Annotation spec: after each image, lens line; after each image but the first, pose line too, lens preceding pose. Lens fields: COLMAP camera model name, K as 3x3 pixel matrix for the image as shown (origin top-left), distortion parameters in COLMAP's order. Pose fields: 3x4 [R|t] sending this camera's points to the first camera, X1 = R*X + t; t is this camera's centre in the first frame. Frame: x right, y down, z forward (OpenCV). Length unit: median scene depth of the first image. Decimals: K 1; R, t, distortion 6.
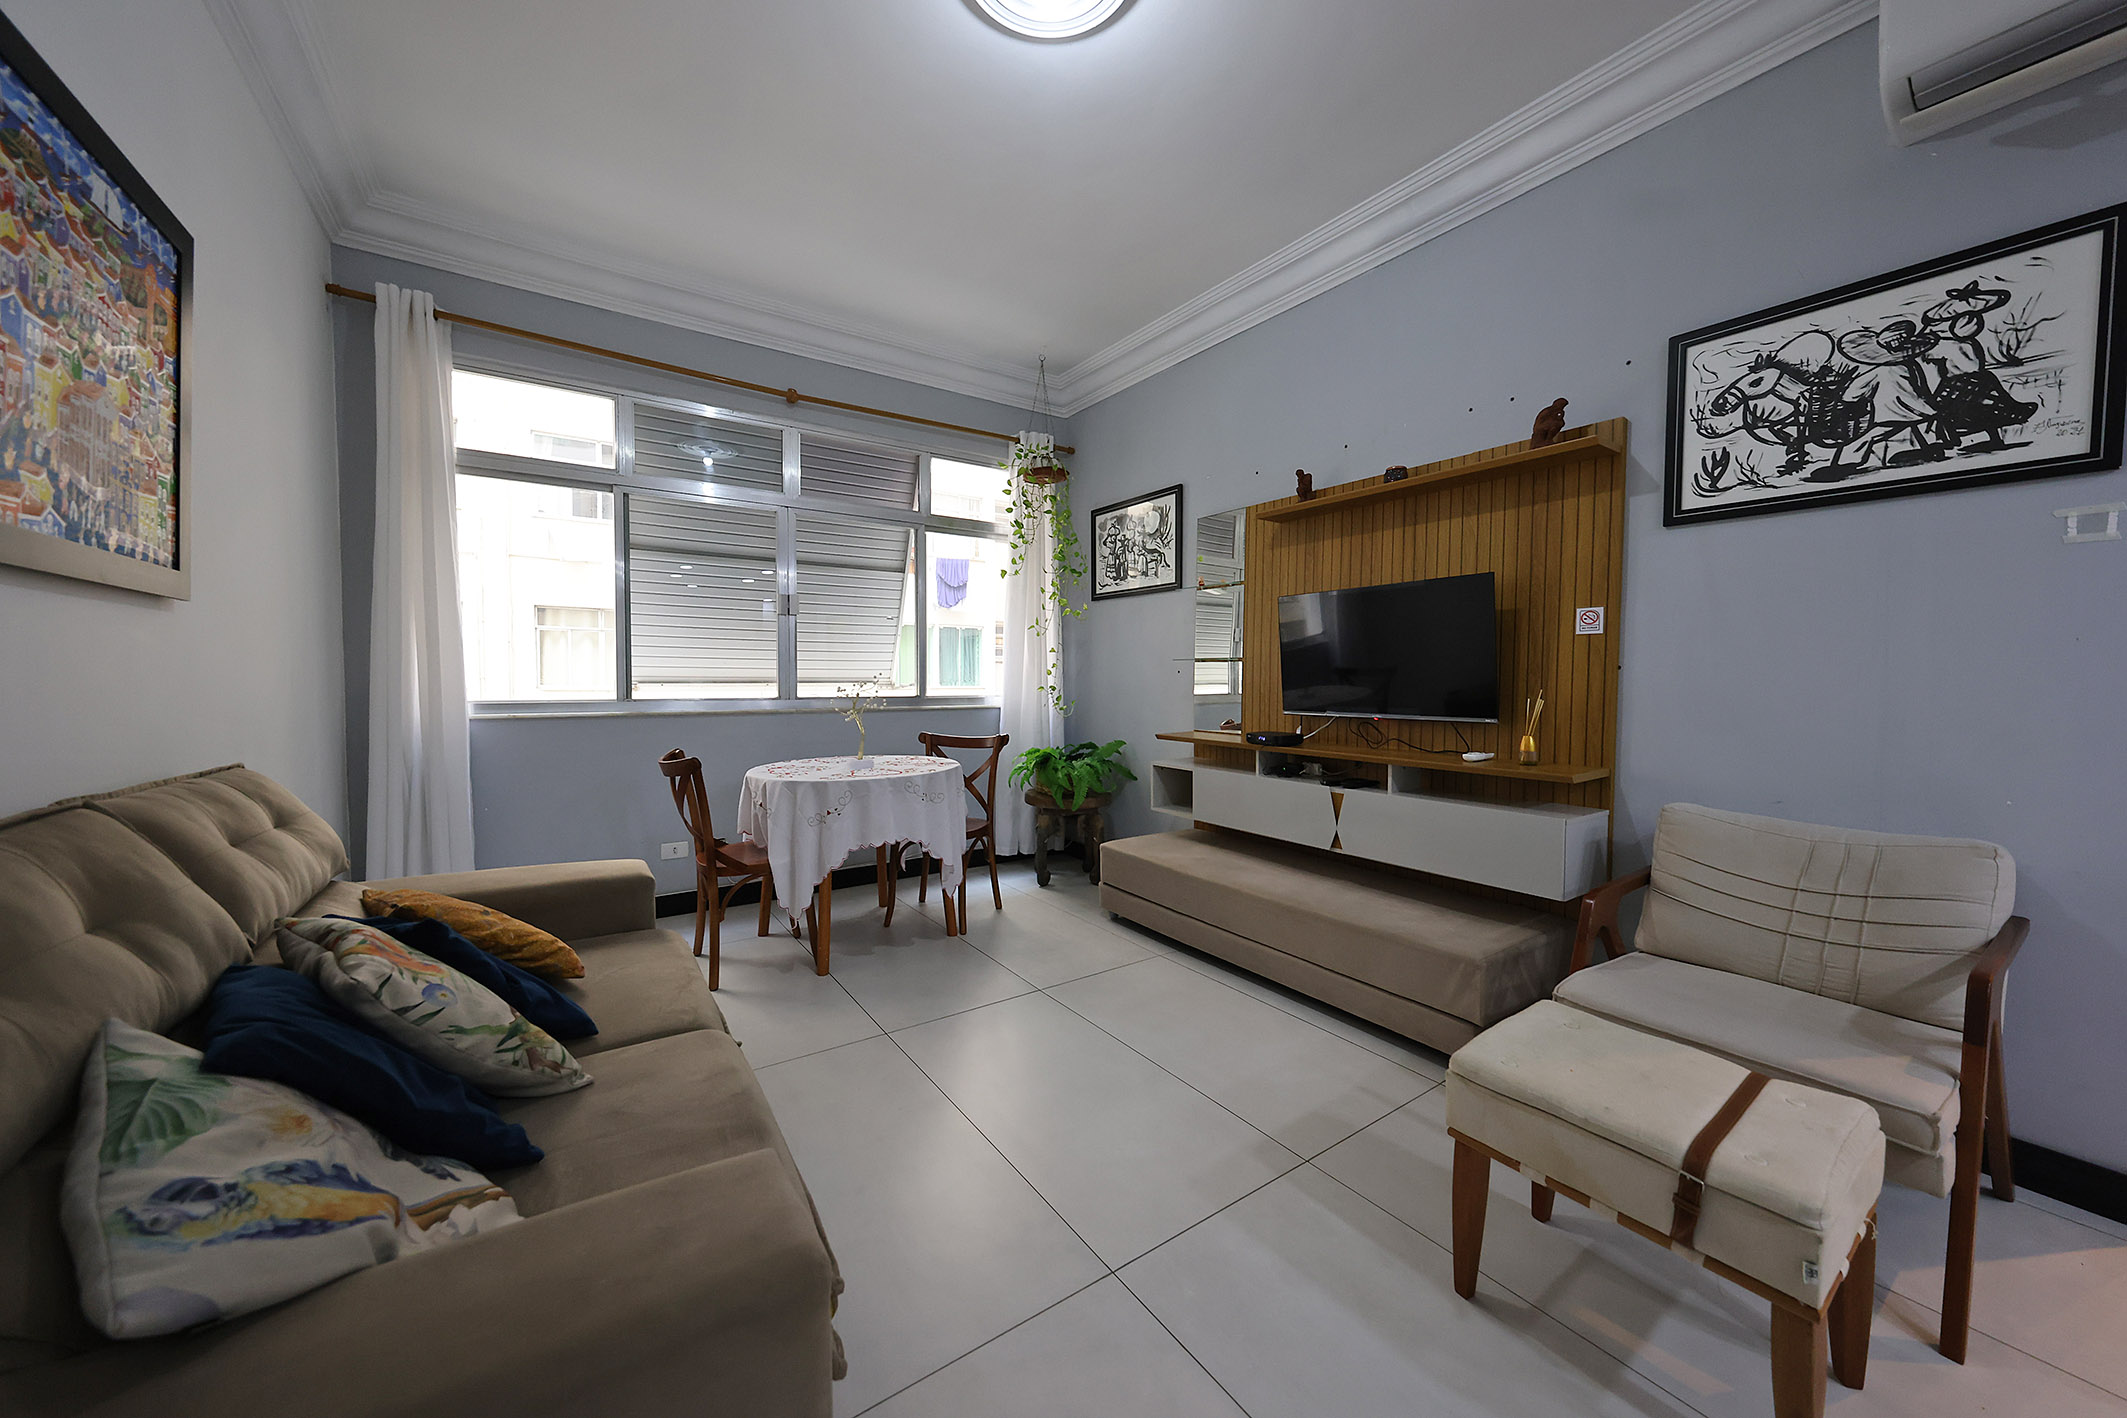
lens RADIAL K [[747.3, 0, 1064.8], [0, 747.3, 705.7], [0, 0, 1]] dist [0.004396, -0.001084]
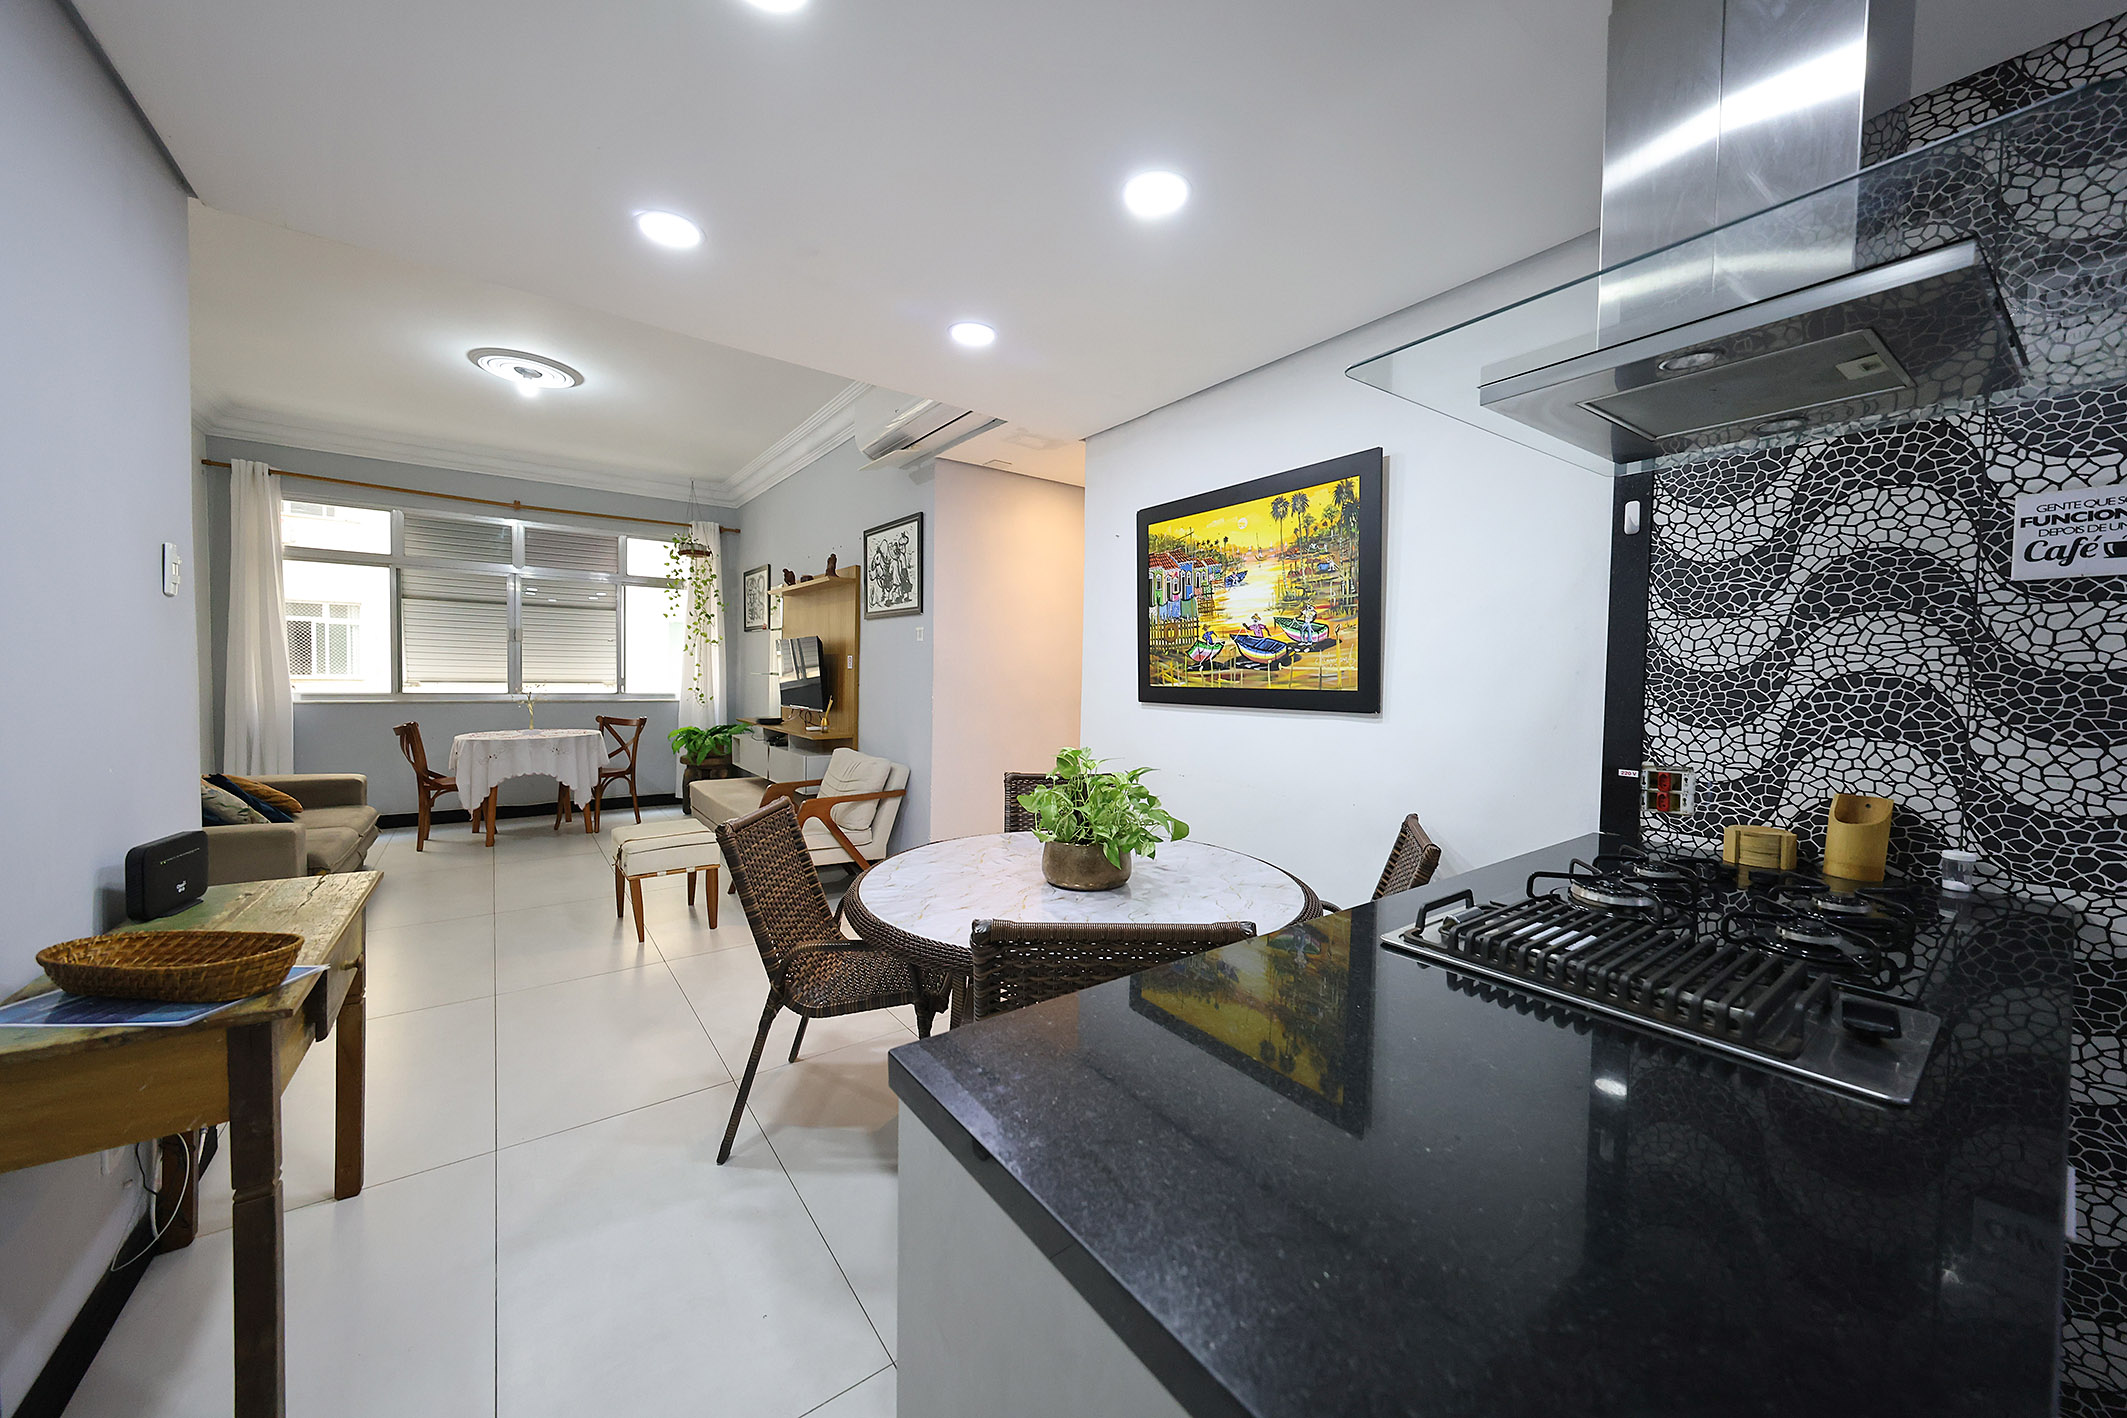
lens RADIAL K [[747.3, 0, 1058.0], [0, 747.3, 704.2], [0, 0, 1]] dist [0.004396, -0.001084]
pose [[0.998860, 0.013925, 0.045663, 0.958210], [-0.014035, 0.999899, 0.002093, -0.008674], [-0.045629, -0.002731, 0.998955, -0.863741]]
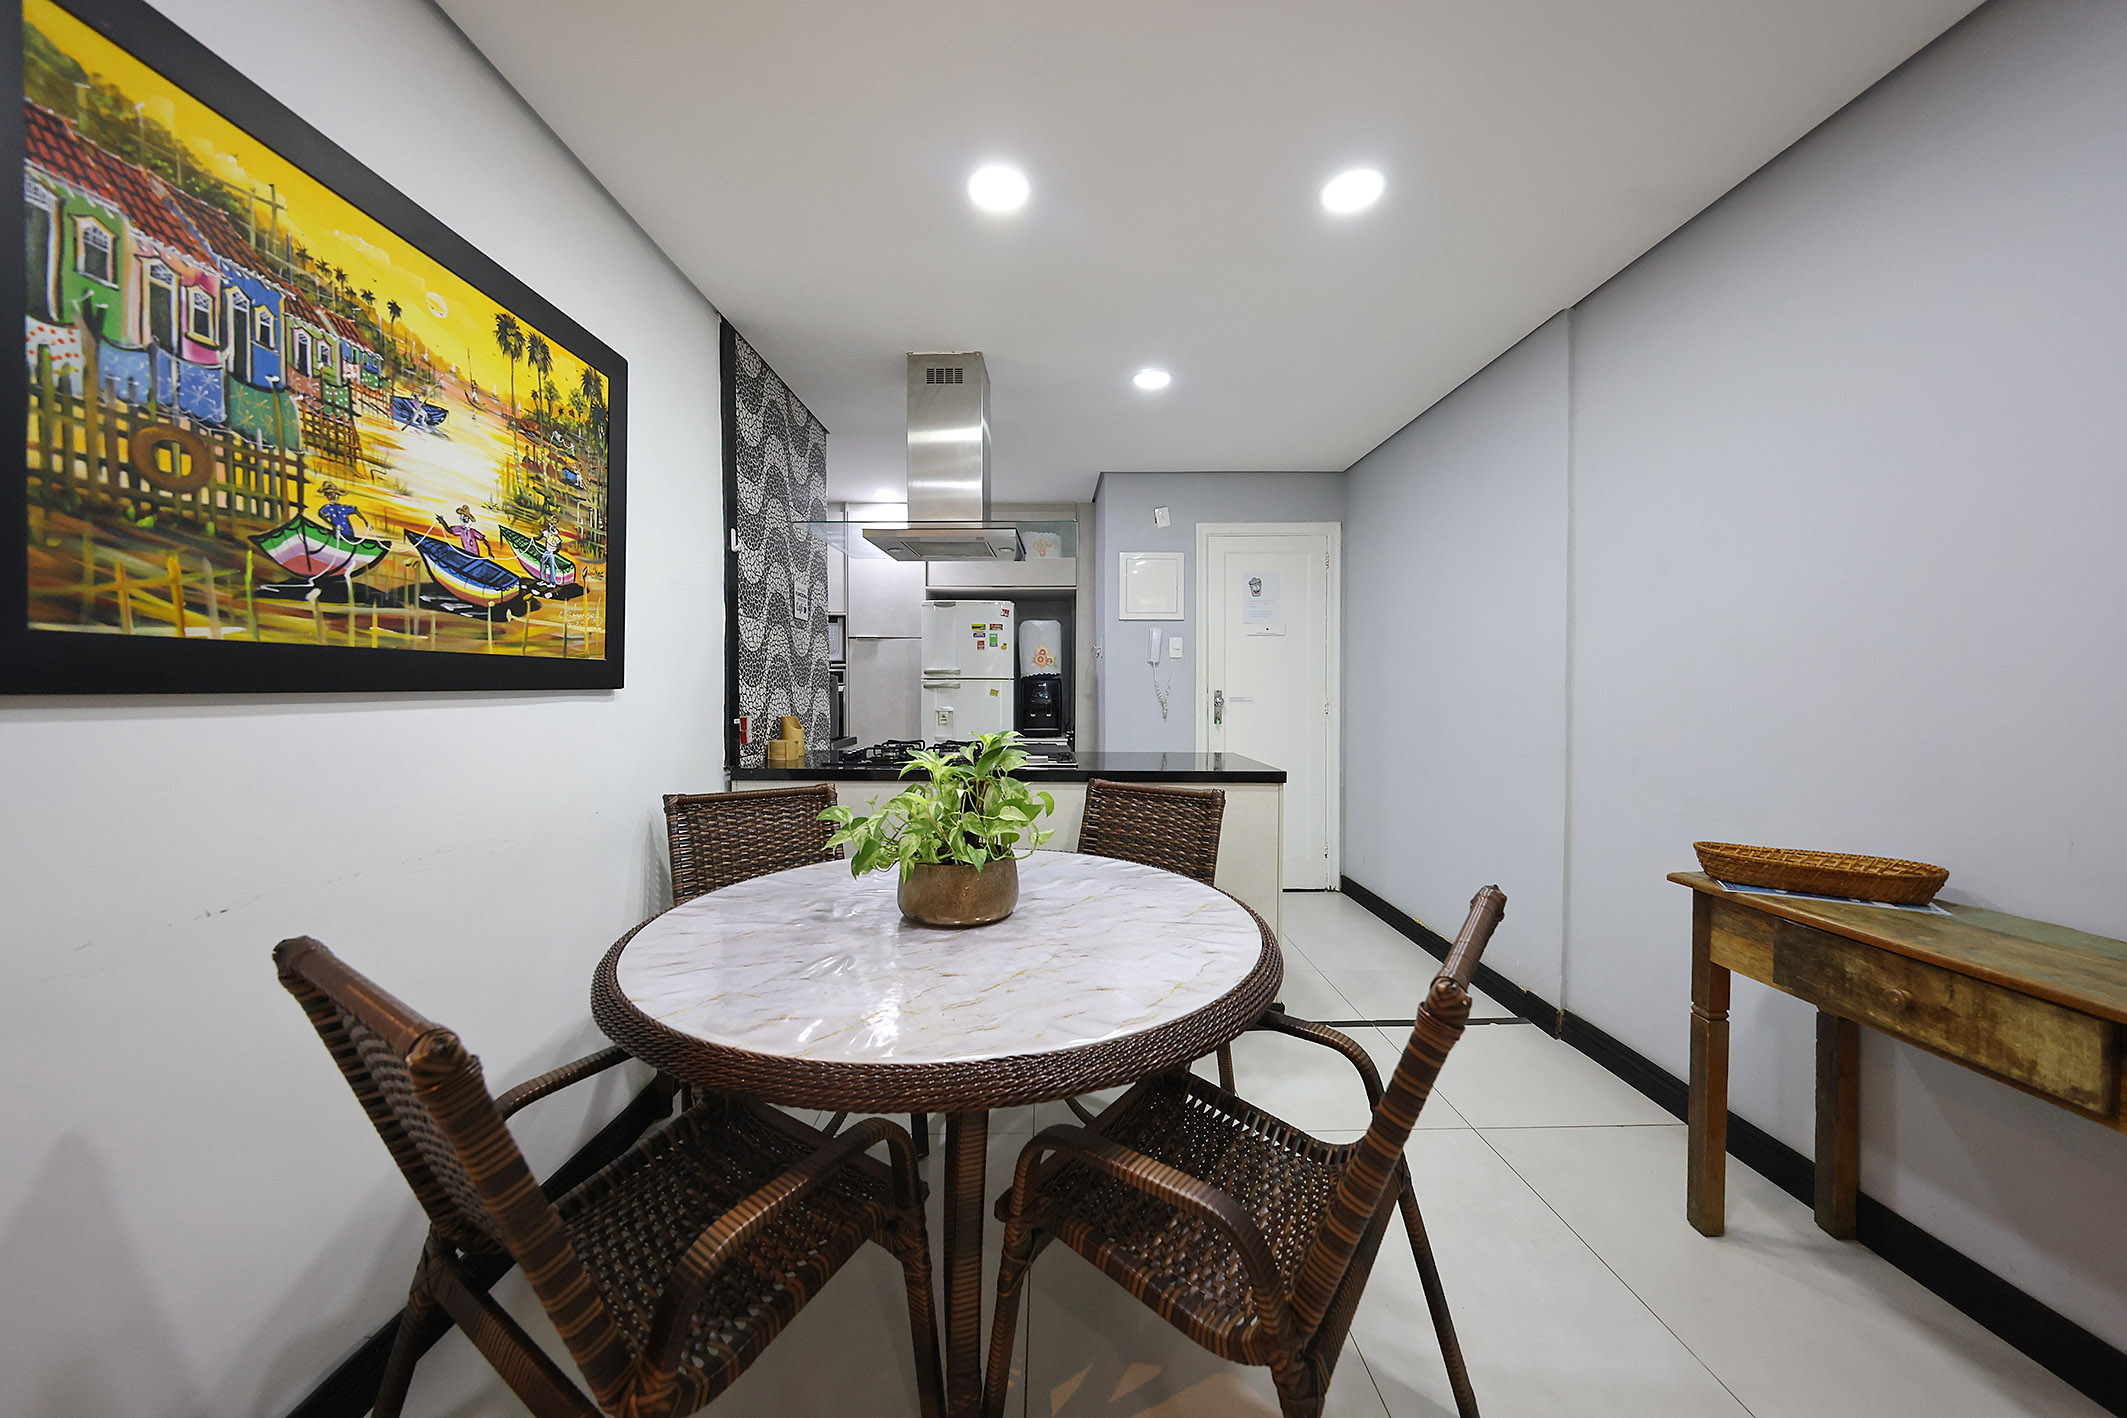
lens RADIAL K [[714.3, 0, 1064.0], [0, 714.3, 703.7], [0, 0, 1]] dist [0.004865, -0.001051]
pose [[-0.840403, -0.012884, 0.541809, 0.675891], [0.018036, 0.998499, 0.051719, -0.013986], [-0.541662, 0.053237, -0.838909, 0.242021]]
